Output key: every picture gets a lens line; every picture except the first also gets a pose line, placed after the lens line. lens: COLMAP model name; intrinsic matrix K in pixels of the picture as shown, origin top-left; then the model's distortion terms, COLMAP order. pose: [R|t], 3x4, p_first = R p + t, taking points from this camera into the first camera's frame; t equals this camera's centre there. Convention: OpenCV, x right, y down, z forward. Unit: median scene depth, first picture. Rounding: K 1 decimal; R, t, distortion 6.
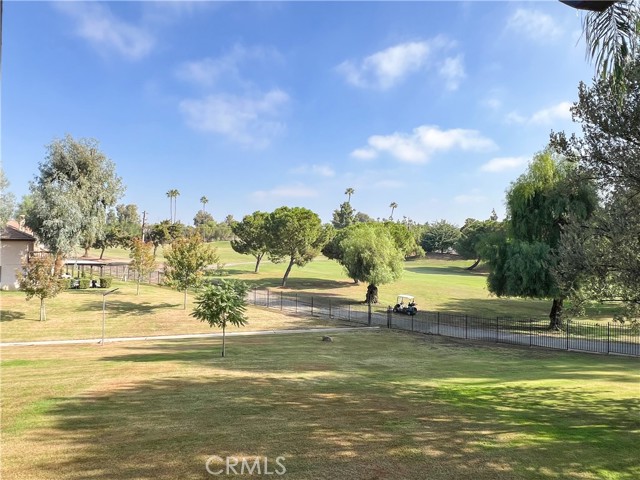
lens RADIAL K [[392.6, 0, 322.0], [0, 392.6, 244.4], [0, 0, 1]] dist [0.002089, 0.000663]
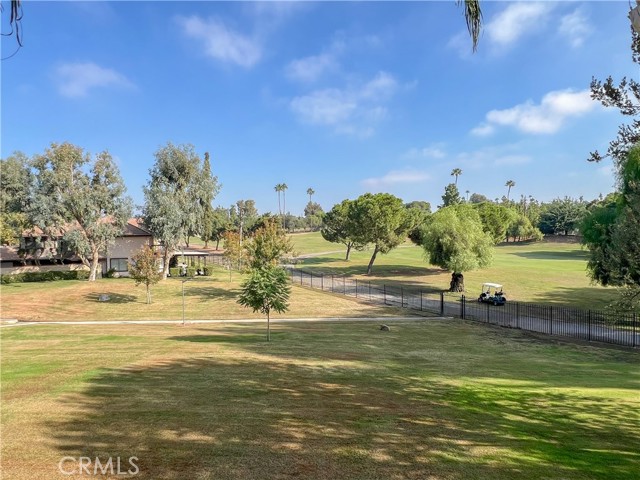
lens RADIAL K [[391.2, 0, 320.0], [0, 391.2, 240.0], [0, 0, 1]] dist [-0.000578, 0.002217]
pose [[0.954341, -0.028093, -0.297396, 0.134785], [0.034123, 0.999304, 0.015103, 0.003296], [0.296765, -0.024561, 0.954635, 0.033383]]
